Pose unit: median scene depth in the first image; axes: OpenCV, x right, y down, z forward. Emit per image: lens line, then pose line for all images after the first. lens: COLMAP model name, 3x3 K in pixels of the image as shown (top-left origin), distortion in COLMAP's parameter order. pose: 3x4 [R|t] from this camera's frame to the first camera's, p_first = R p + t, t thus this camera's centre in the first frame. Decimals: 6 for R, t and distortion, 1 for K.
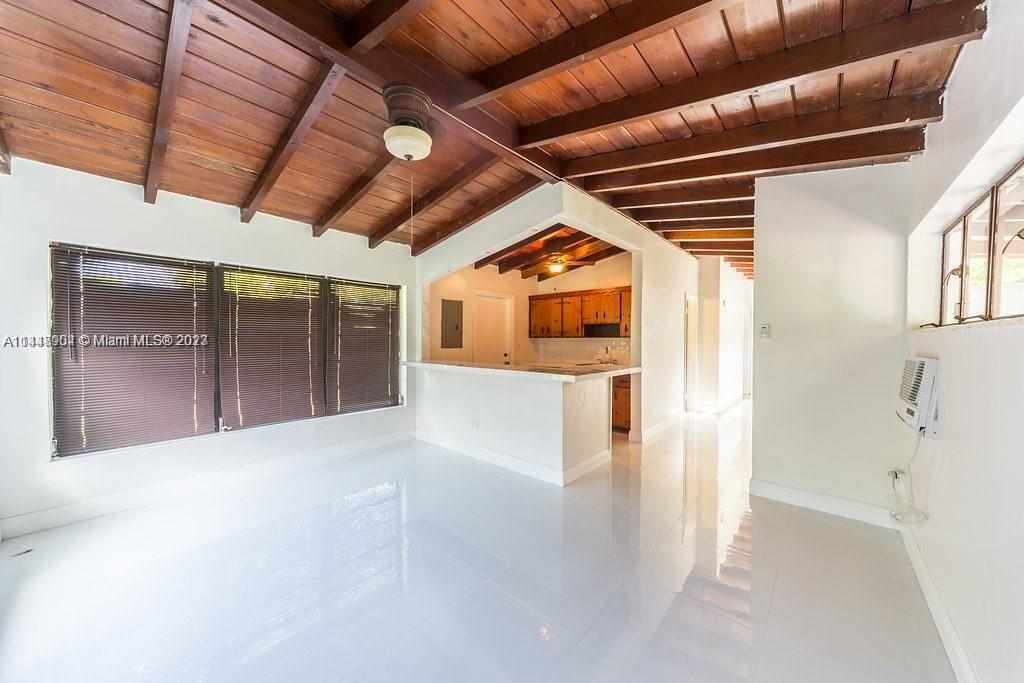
lens RADIAL K [[355.8, 0, 515.1], [0, 355.8, 342.2], [0, 0, 1]] dist [0.003665, 0.000111]
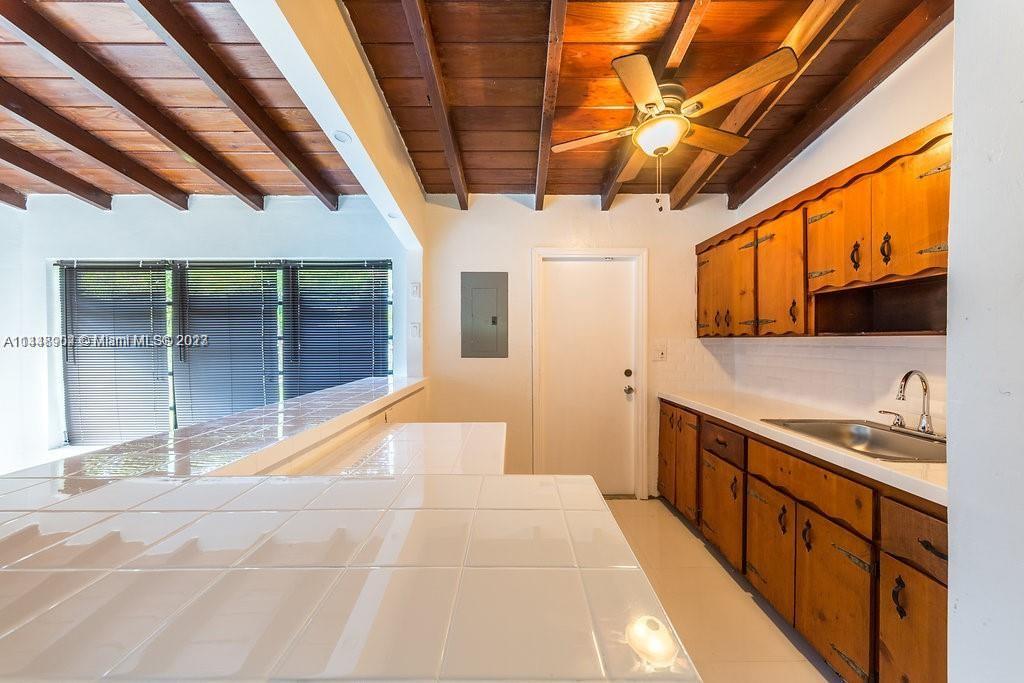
lens RADIAL K [[355.8, 0, 515.1], [0, 355.8, 342.2], [0, 0, 1]] dist [0.003665, 0.000111]
pose [[0.665764, 0.001485, -0.746161, 0.262717], [0.000198, 0.999998, 0.002167, -0.008704], [0.746163, -0.001591, 0.665762, 0.616511]]
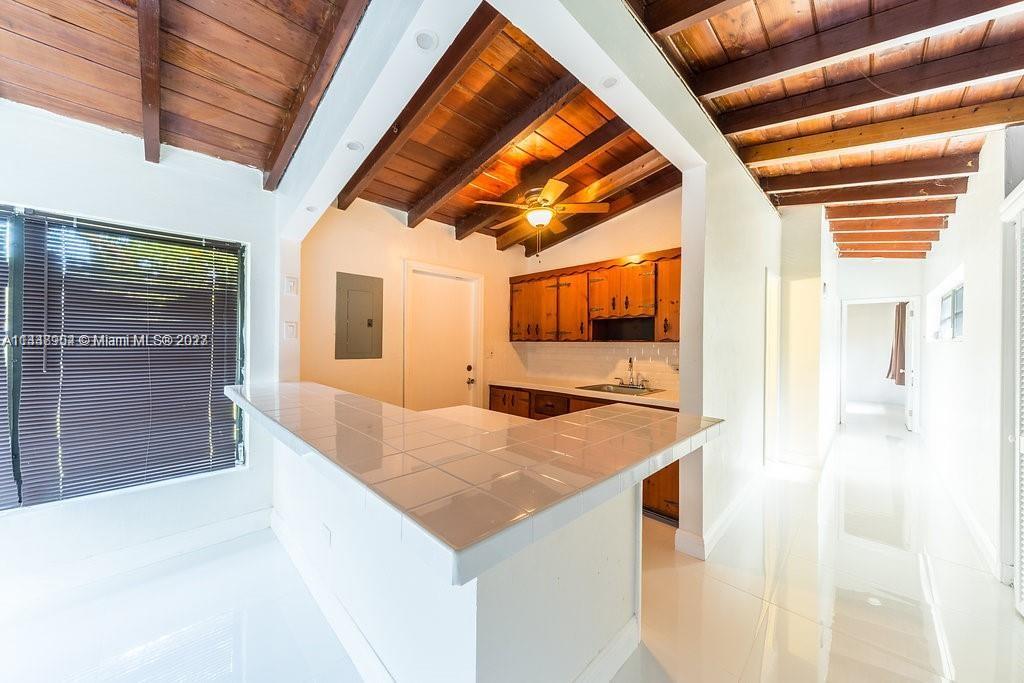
lens RADIAL K [[355.8, 0, 515.1], [0, 355.8, 342.2], [0, 0, 1]] dist [0.003665, 0.000111]
pose [[0.997966, 0.005787, -0.063491, 0.106006], [-0.006218, 0.999959, -0.006588, -0.007634], [0.063450, 0.006969, 0.997961, 0.409125]]
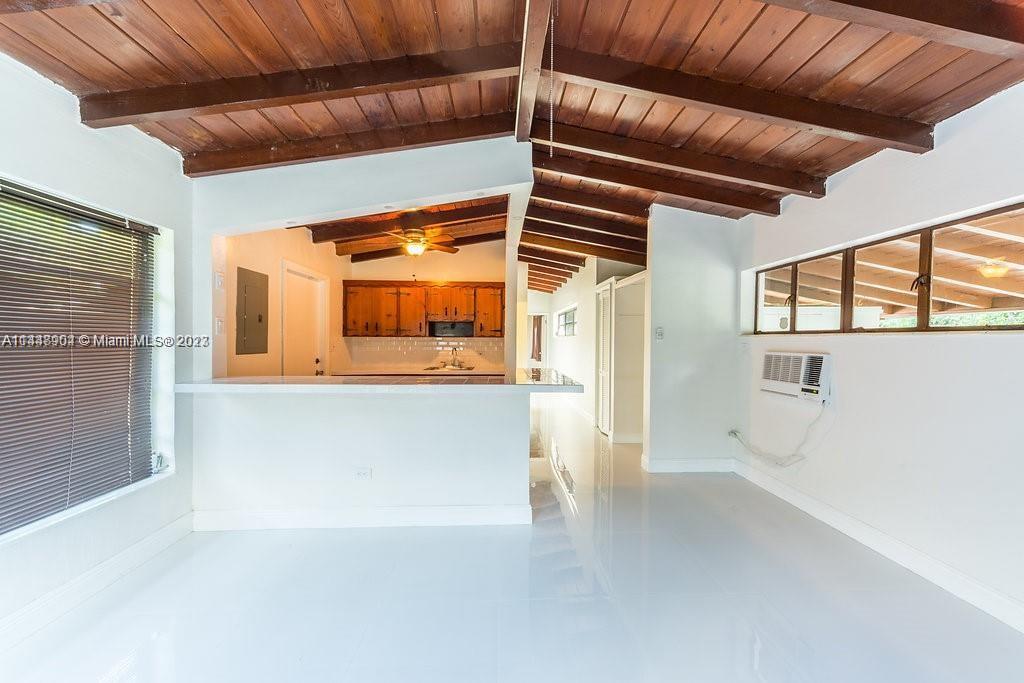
lens RADIAL K [[355.8, 0, 515.1], [0, 355.8, 342.2], [0, 0, 1]] dist [0.003665, 0.000111]
pose [[0.717877, -0.004306, 0.696156, -0.258656], [0.000937, 0.999986, 0.005219, -0.004875], [-0.696169, -0.003094, 0.717871, 0.257694]]
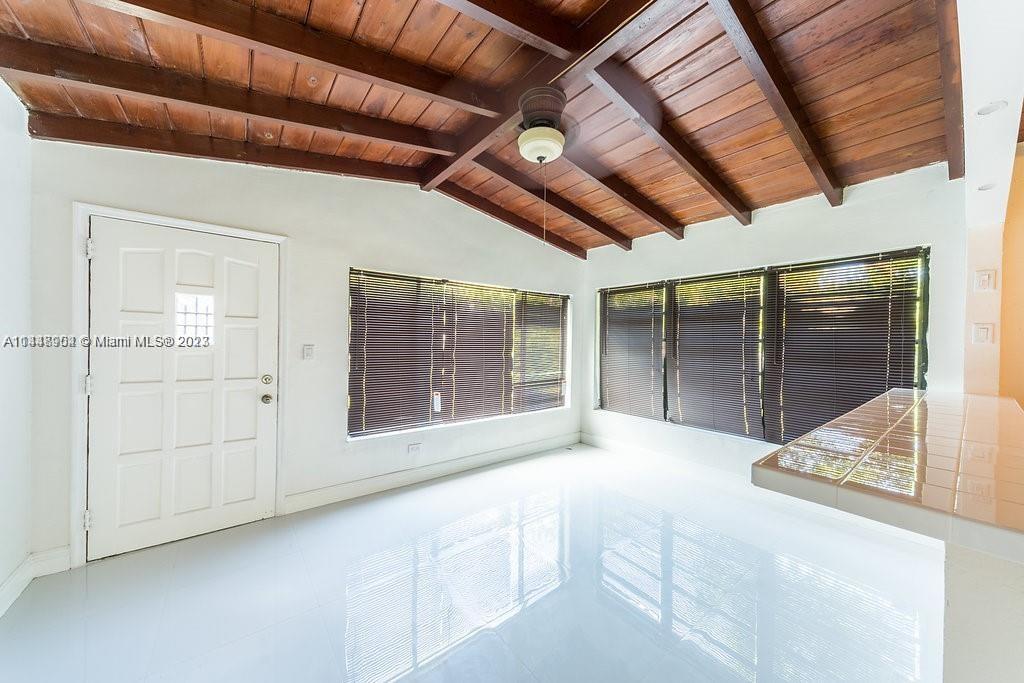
lens RADIAL K [[355.8, 0, 515.1], [0, 355.8, 342.2], [0, 0, 1]] dist [0.003665, 0.000111]
pose [[-0.178489, -0.002789, -0.983938, 0.257064], [-0.026038, 0.999659, 0.001890, -0.002182], [0.983597, 0.025957, -0.178501, 0.421757]]
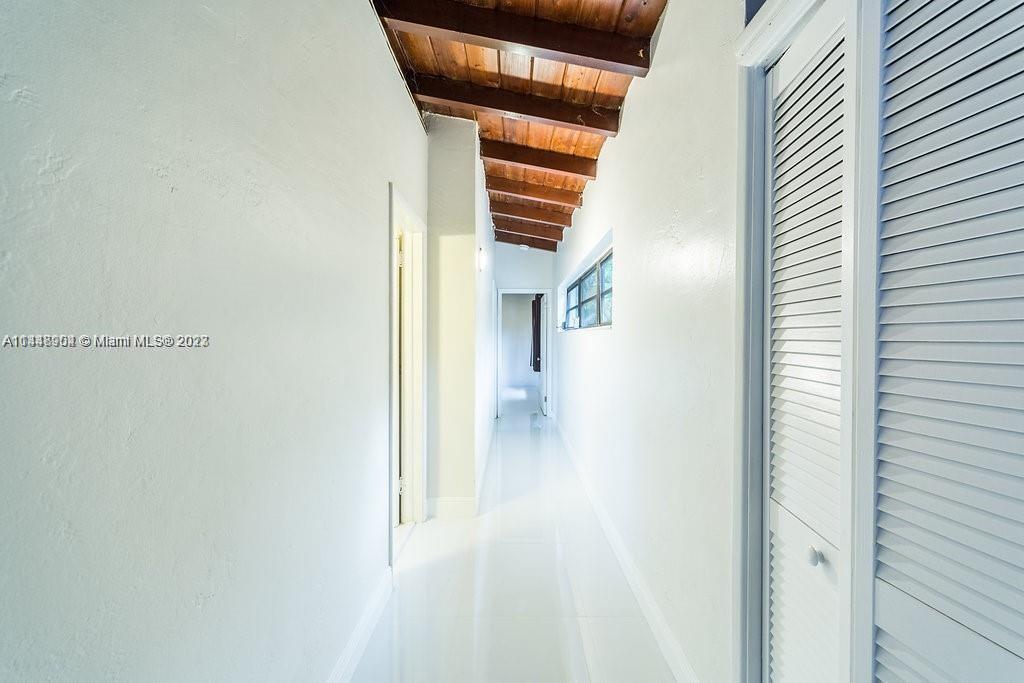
lens RADIAL K [[355.8, 0, 515.1], [0, 355.8, 342.2], [0, 0, 1]] dist [0.003665, 0.000111]
pose [[0.744537, -0.014438, 0.667426, 0.381474], [0.007024, 0.999880, 0.013795, -0.005732], [-0.667545, -0.005583, 0.744549, 0.757449]]
